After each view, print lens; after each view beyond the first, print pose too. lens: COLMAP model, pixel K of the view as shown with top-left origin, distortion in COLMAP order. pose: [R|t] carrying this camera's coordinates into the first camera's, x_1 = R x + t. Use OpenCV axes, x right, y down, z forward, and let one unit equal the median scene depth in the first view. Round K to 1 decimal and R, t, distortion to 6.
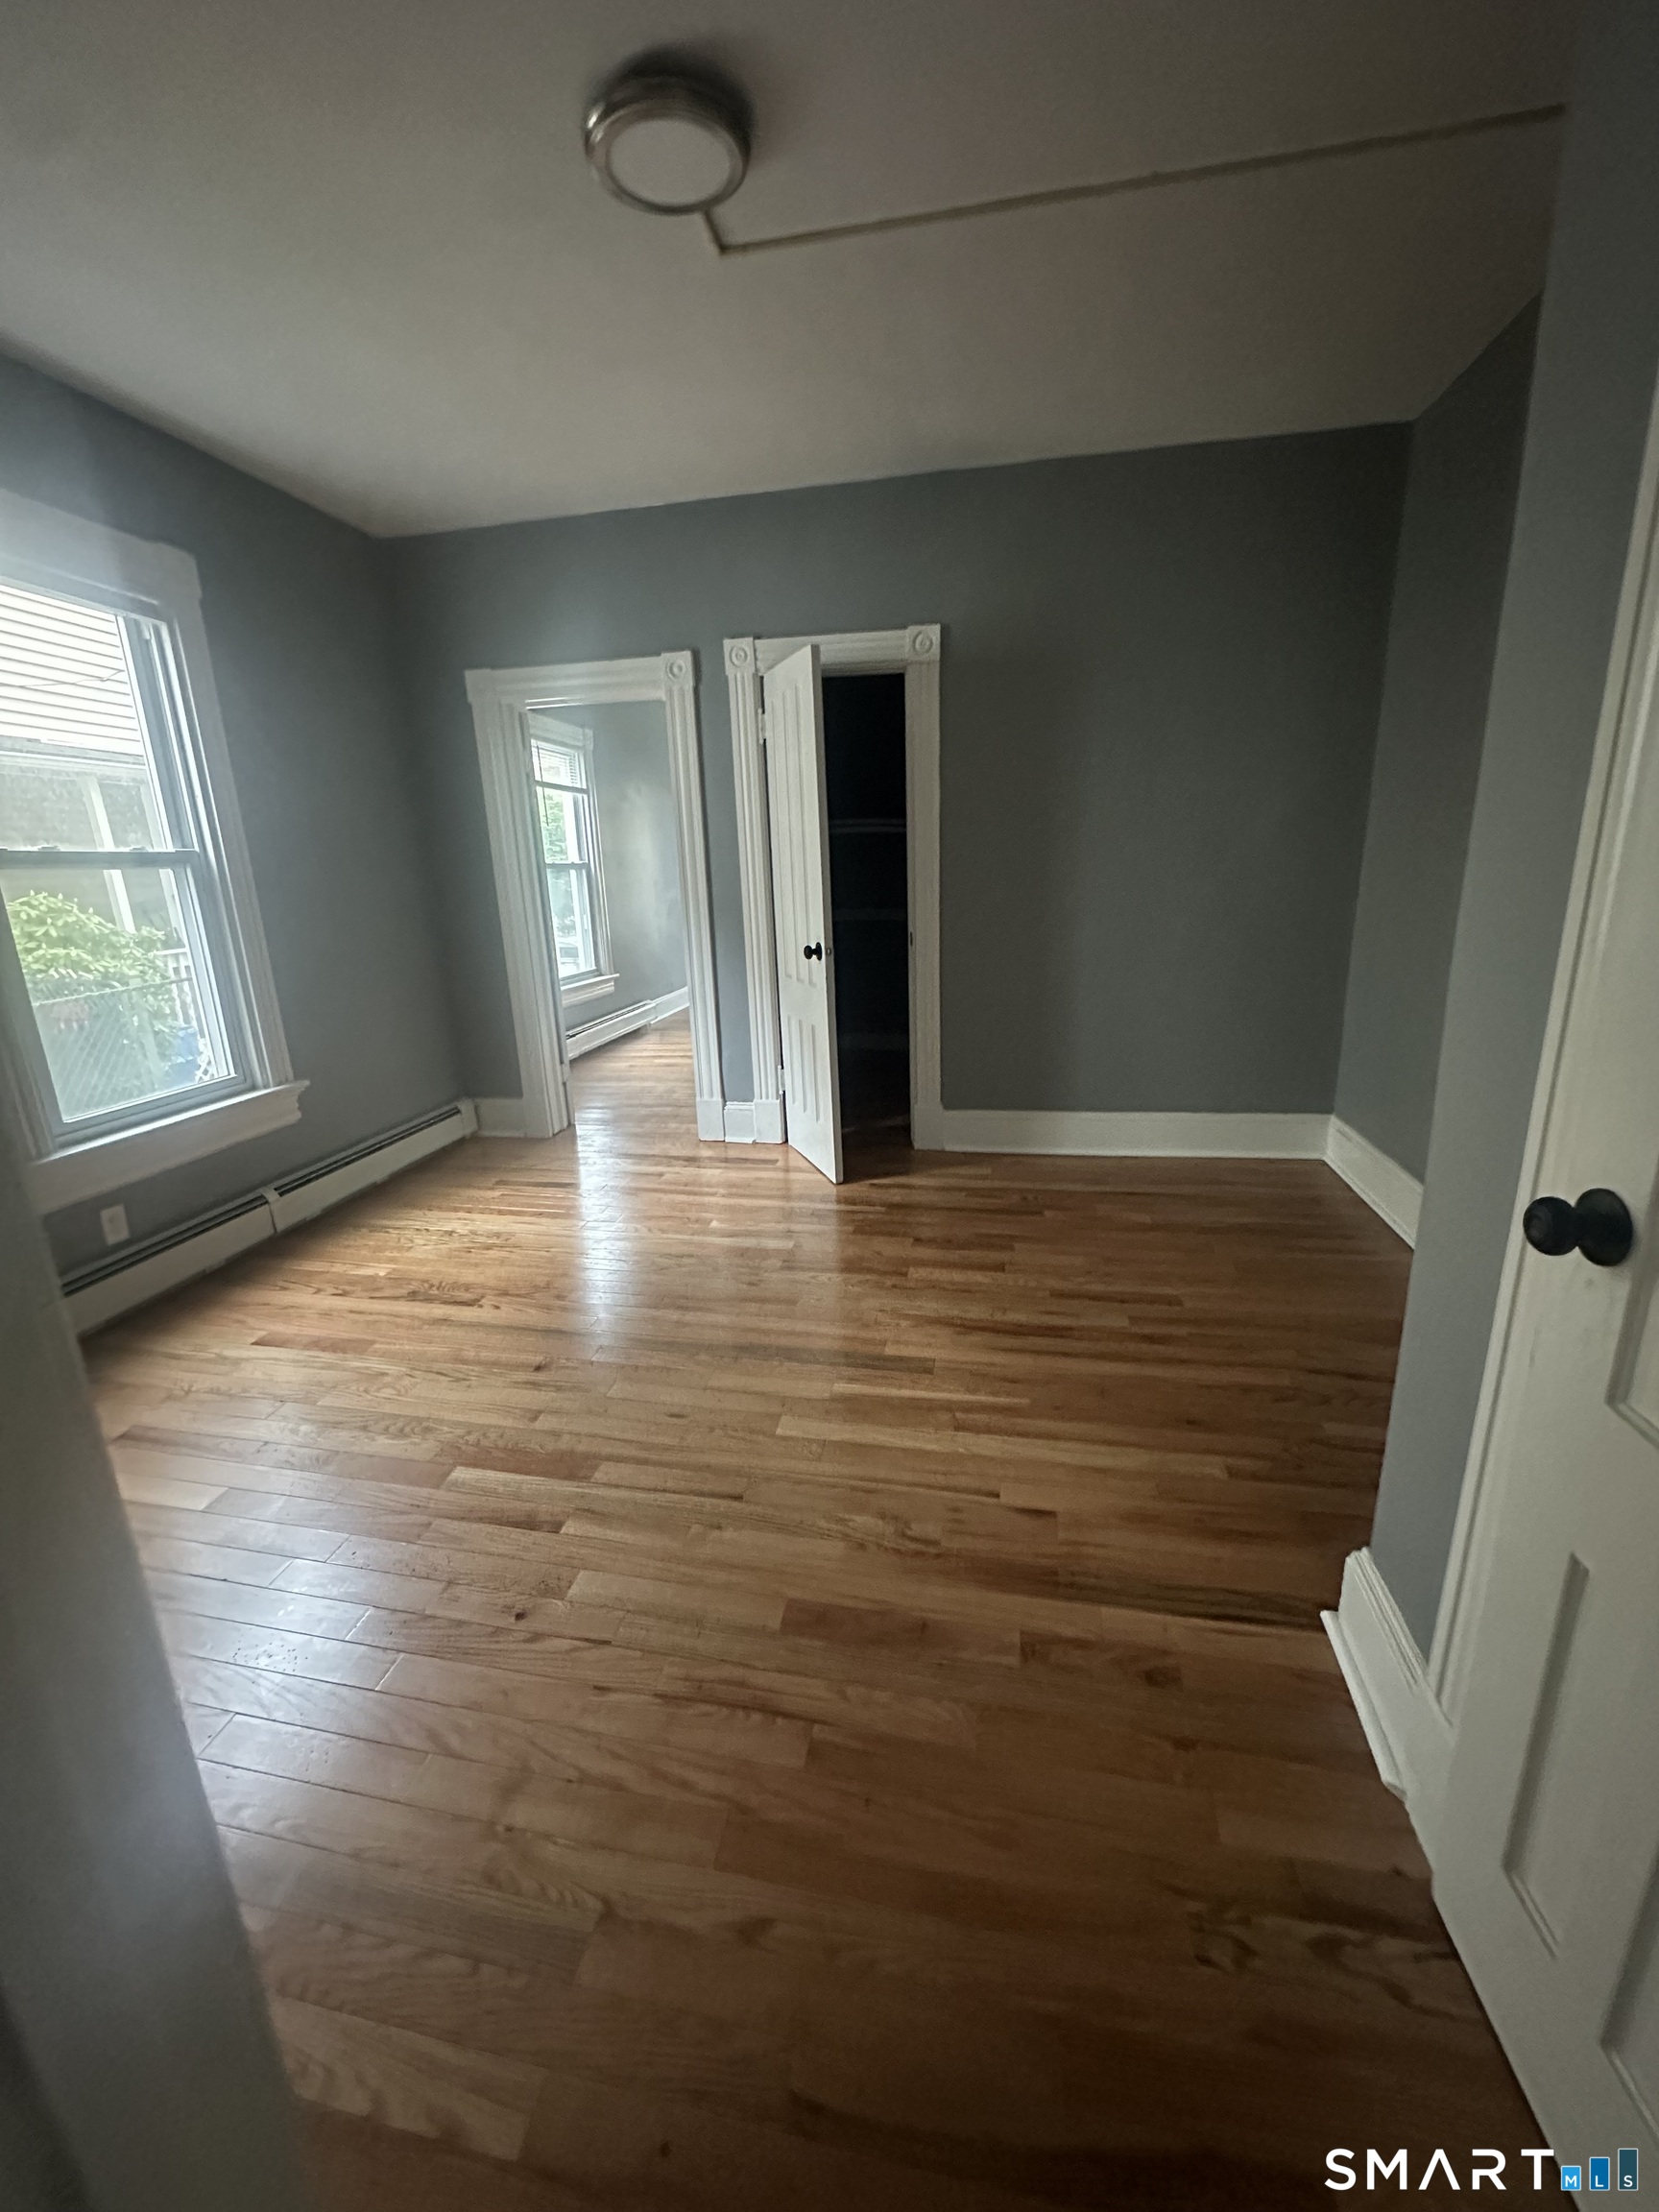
lens RADIAL K [[864.9, 0, 841.0], [0, 864.9, 1096.0], [0, 0, 1]] dist [-0.005220, 0.000615]
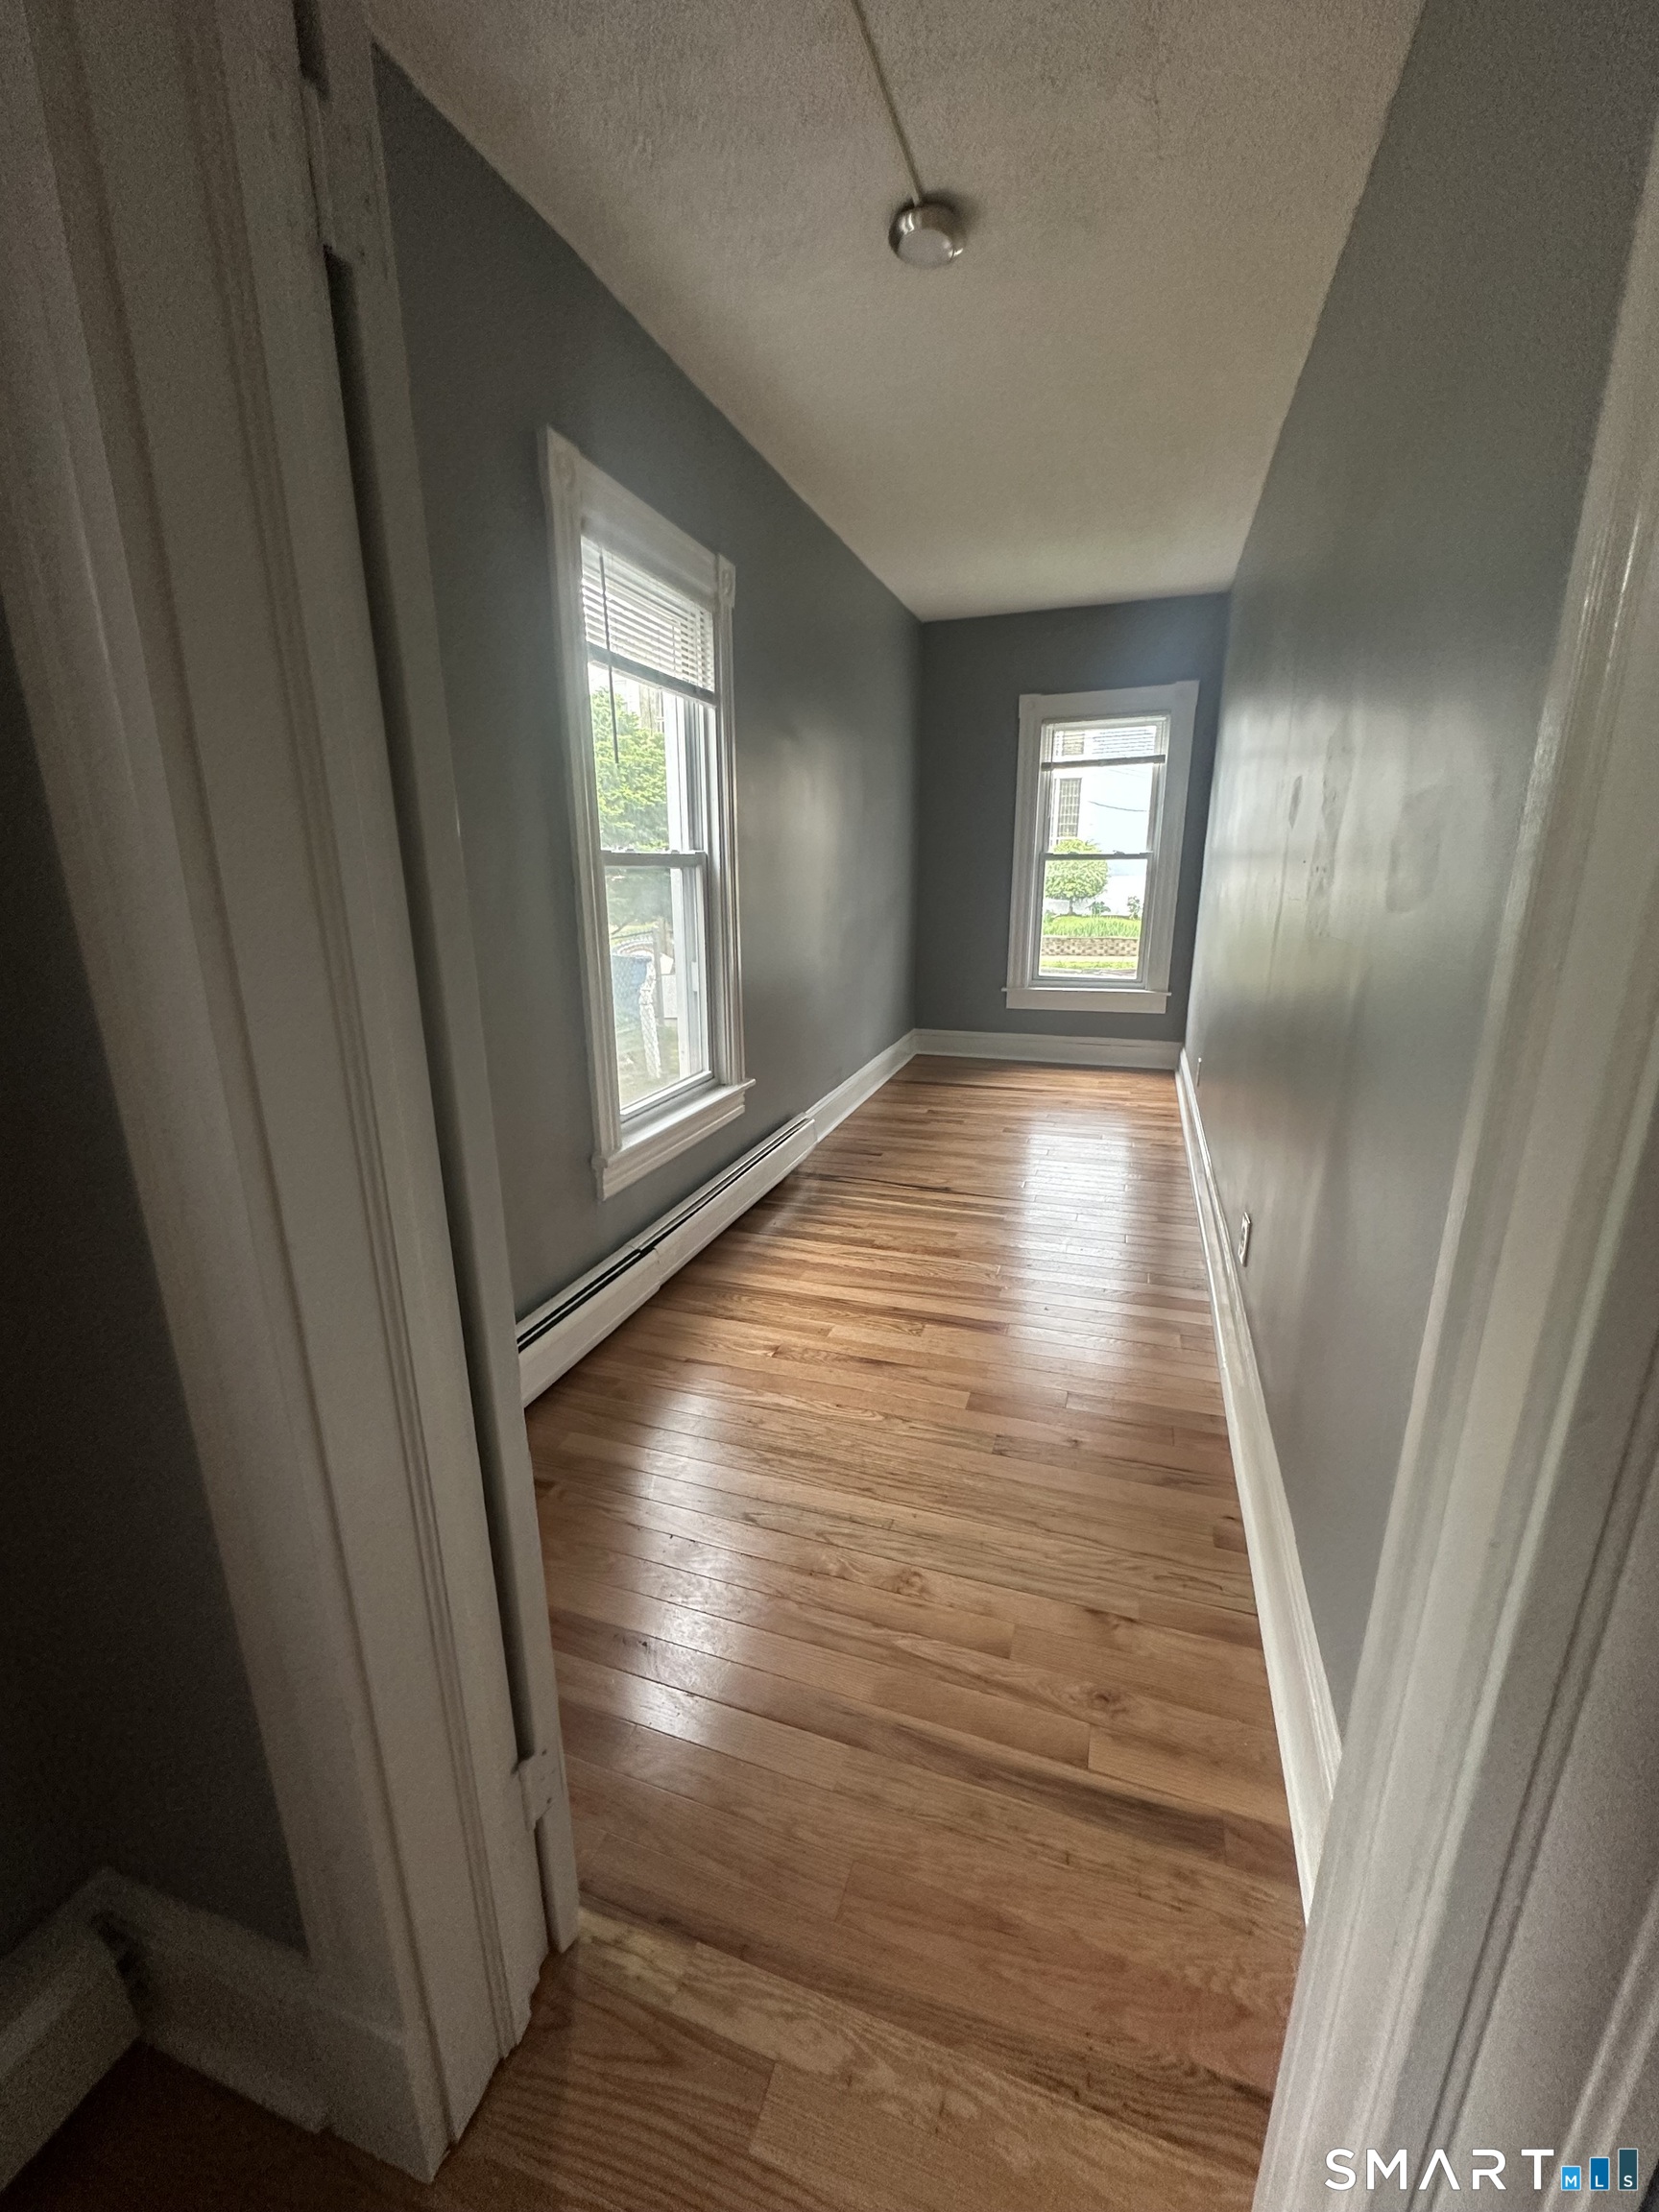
lens RADIAL K [[864.9, 0, 841.0], [0, 864.9, 1096.0], [0, 0, 1]] dist [-0.005220, 0.000615]
pose [[0.989816, 0.064646, -0.126827, -0.156208], [-0.063925, 0.997907, 0.009748, -0.150301], [0.127191, -0.001541, 0.991877, 0.552472]]
